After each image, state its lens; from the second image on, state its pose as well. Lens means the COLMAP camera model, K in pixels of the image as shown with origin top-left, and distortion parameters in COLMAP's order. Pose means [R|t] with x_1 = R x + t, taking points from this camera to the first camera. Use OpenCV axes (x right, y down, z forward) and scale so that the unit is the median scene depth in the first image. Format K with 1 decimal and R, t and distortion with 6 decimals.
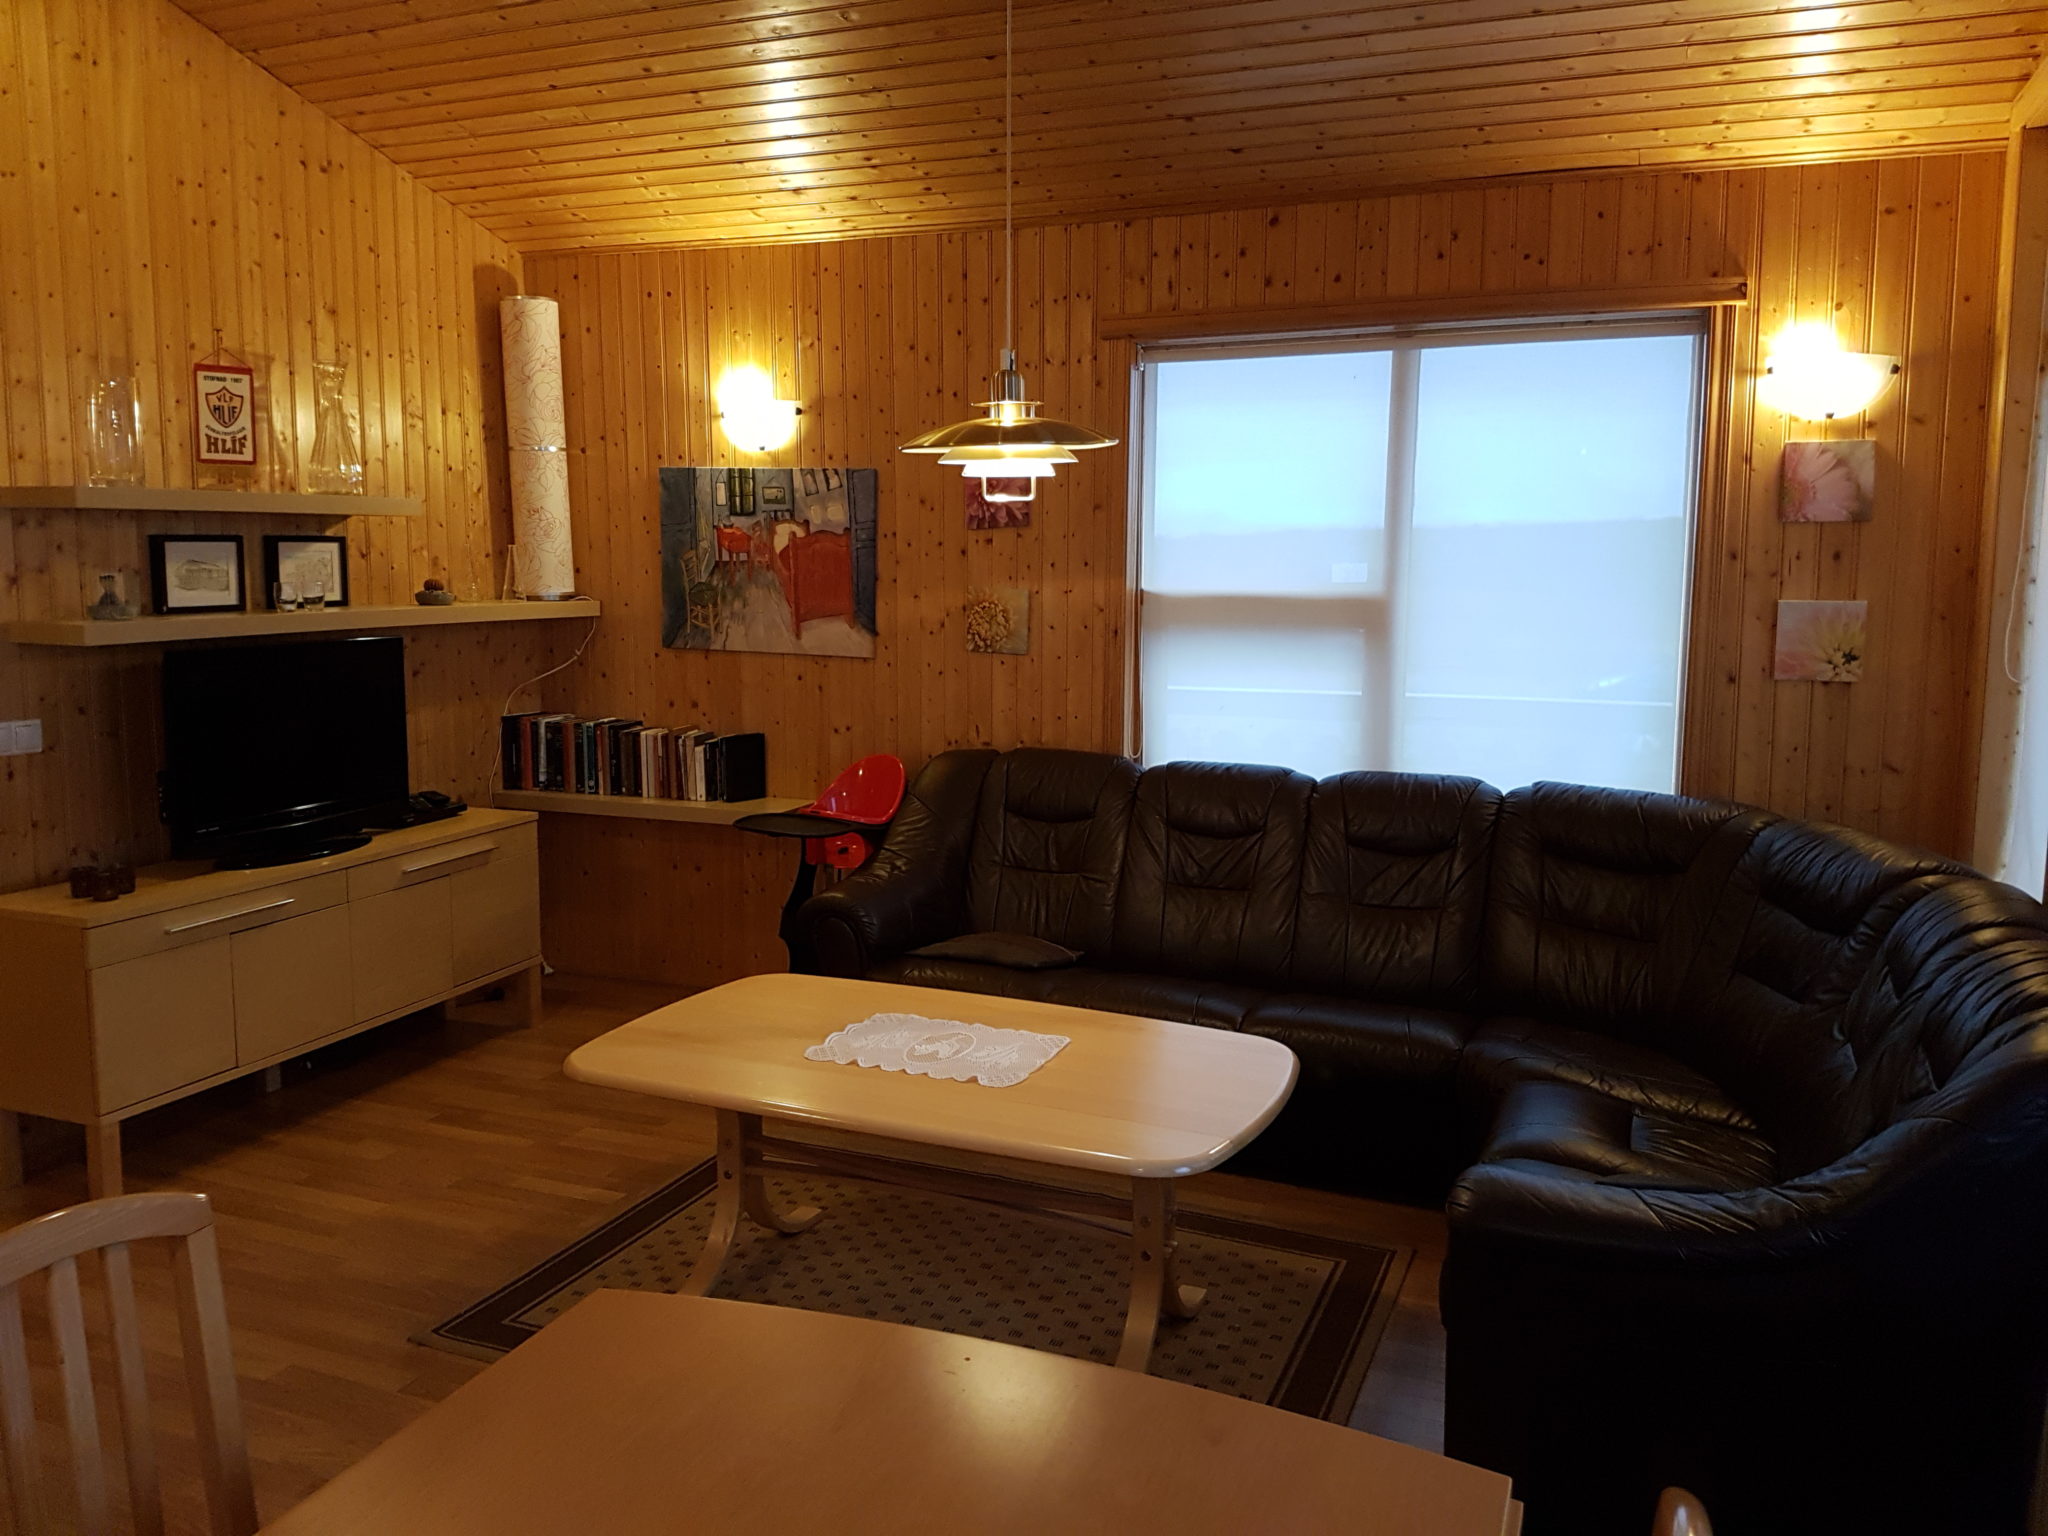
lens RADIAL K [[1596.2, 0, 1024.0], [0, 1596.2, 768.0], [0, 0, 1]] dist [0.185805, -0.264841]
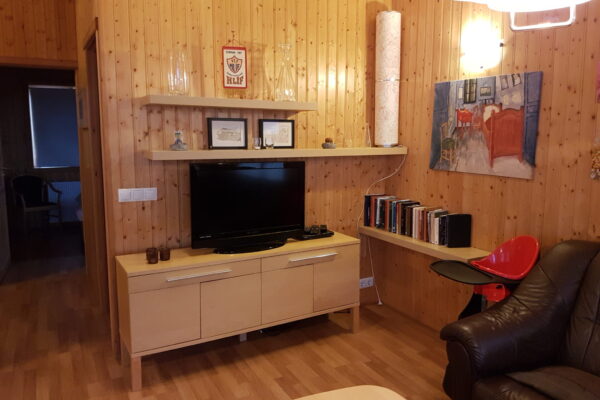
lens RADIAL K [[464.6, 0, 300.0], [0, 464.6, 200.0], [0, 0, 1]] dist [0.191338, -0.352988]
pose [[0.778574, 0.084345, -0.621859, 0.035126], [-0.085015, 0.995968, 0.028647, -0.039916], [0.621768, 0.030563, 0.782605, 0.436386]]
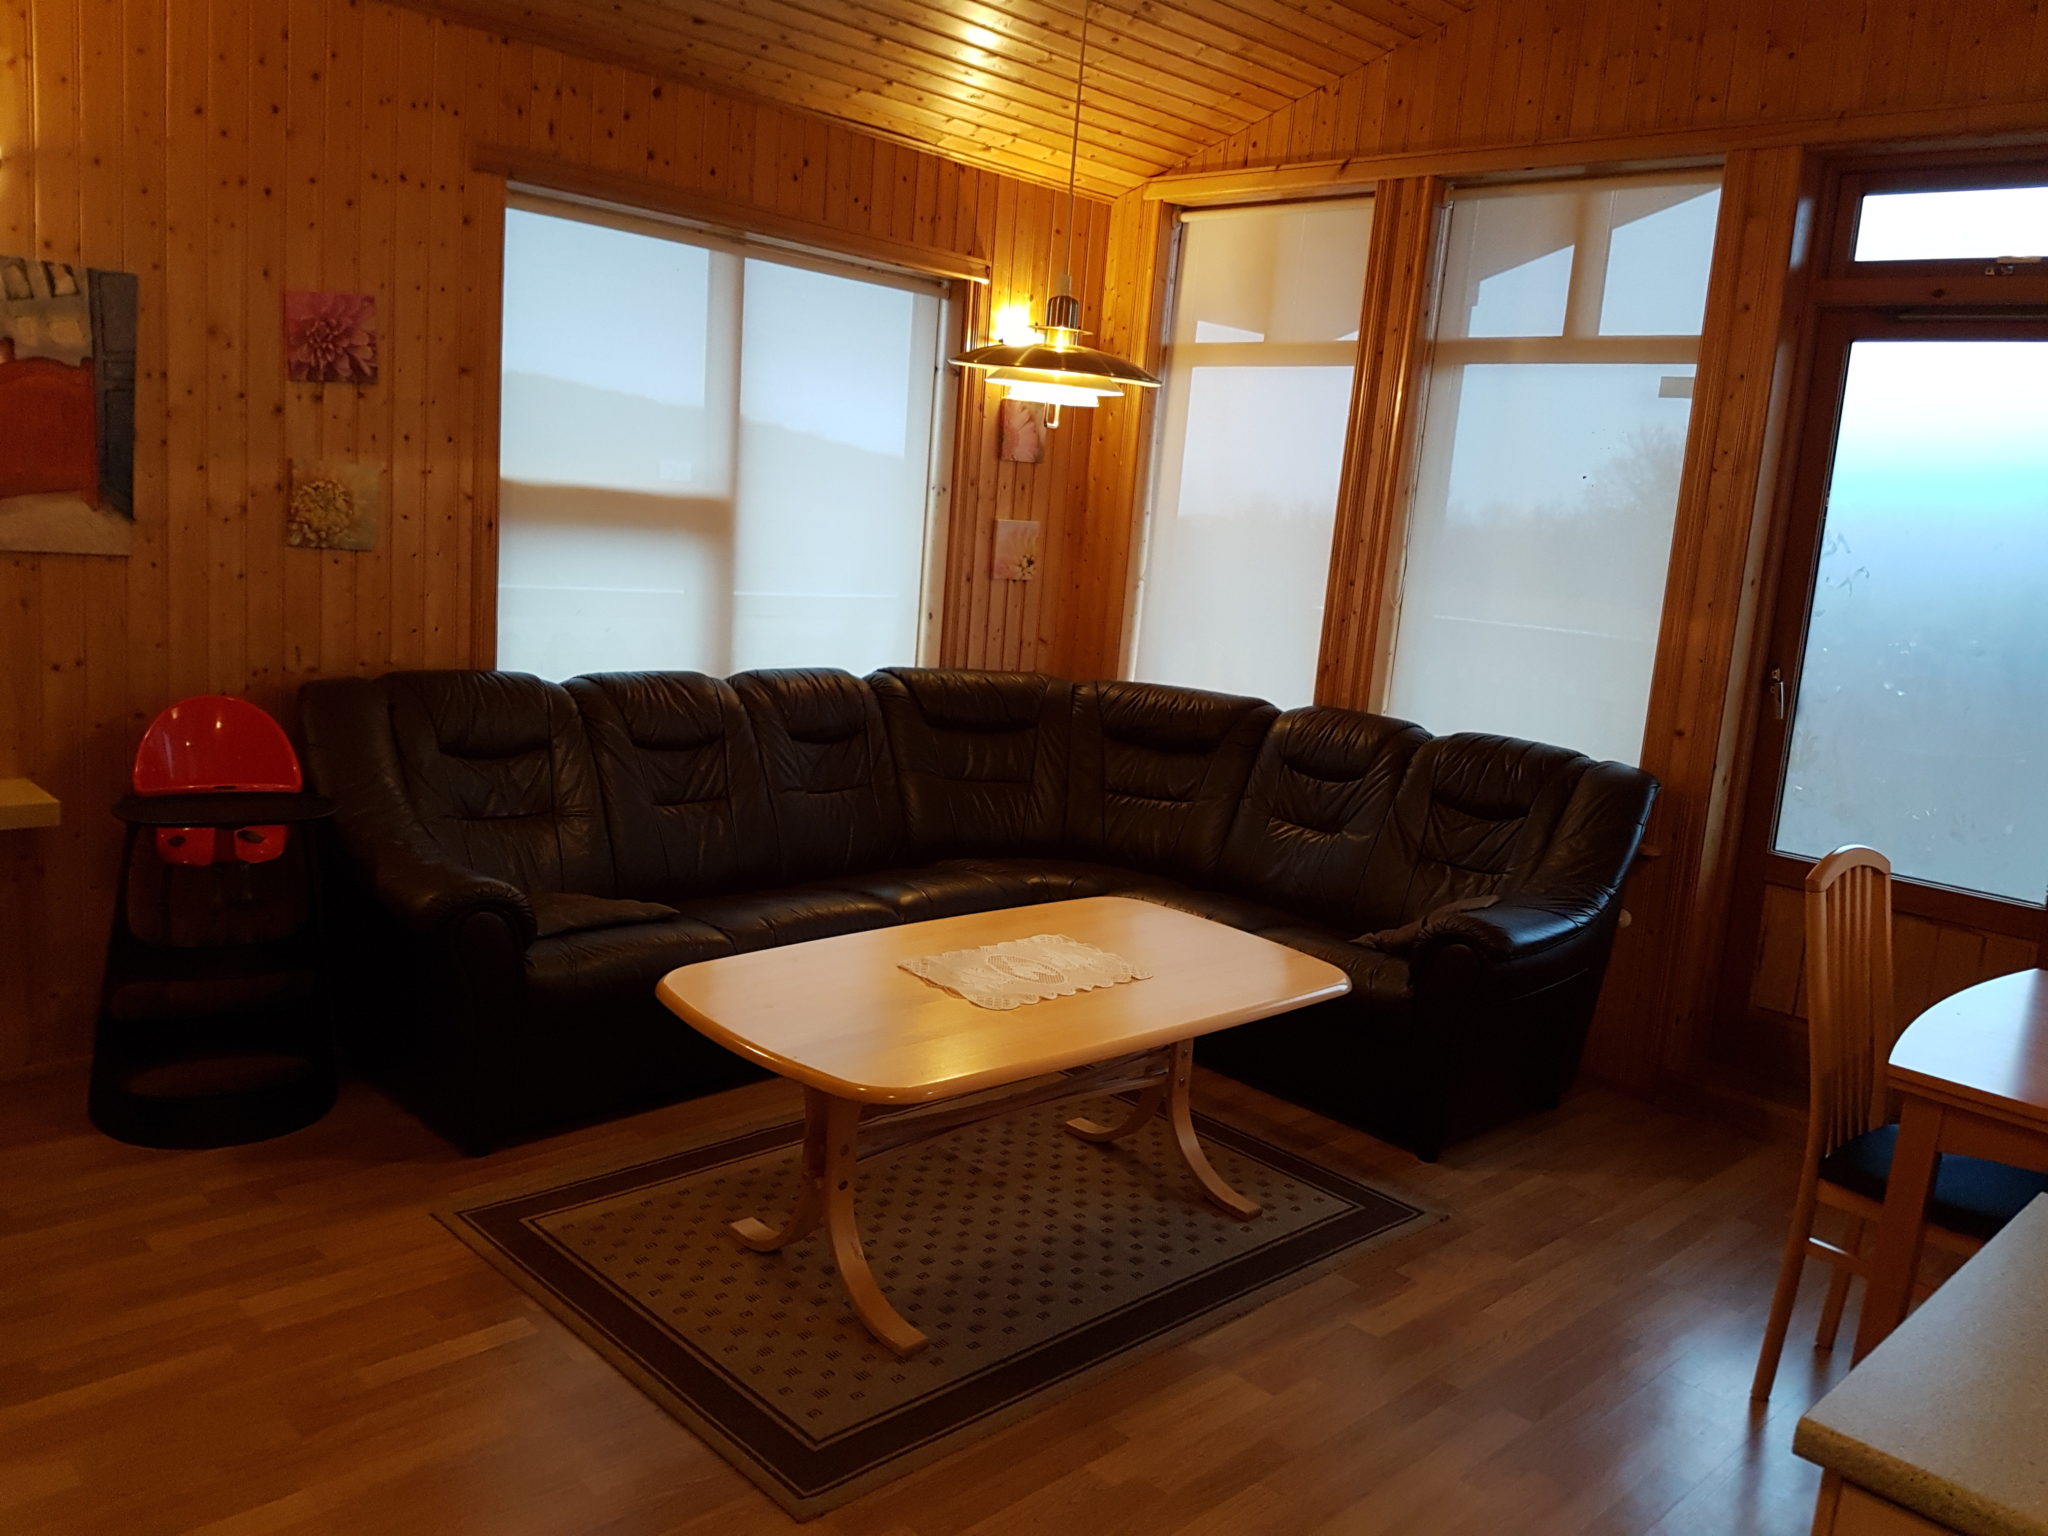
lens RADIAL K [[1596.2, 0, 1024.0], [0, 1596.2, 768.0], [0, 0, 1]] dist [0.185805, -0.264841]
pose [[0.390291, -0.128323, 0.911705, -0.598875], [0.045188, 0.991716, 0.120240, -0.046226], [-0.919582, -0.005731, 0.392857, 0.379345]]
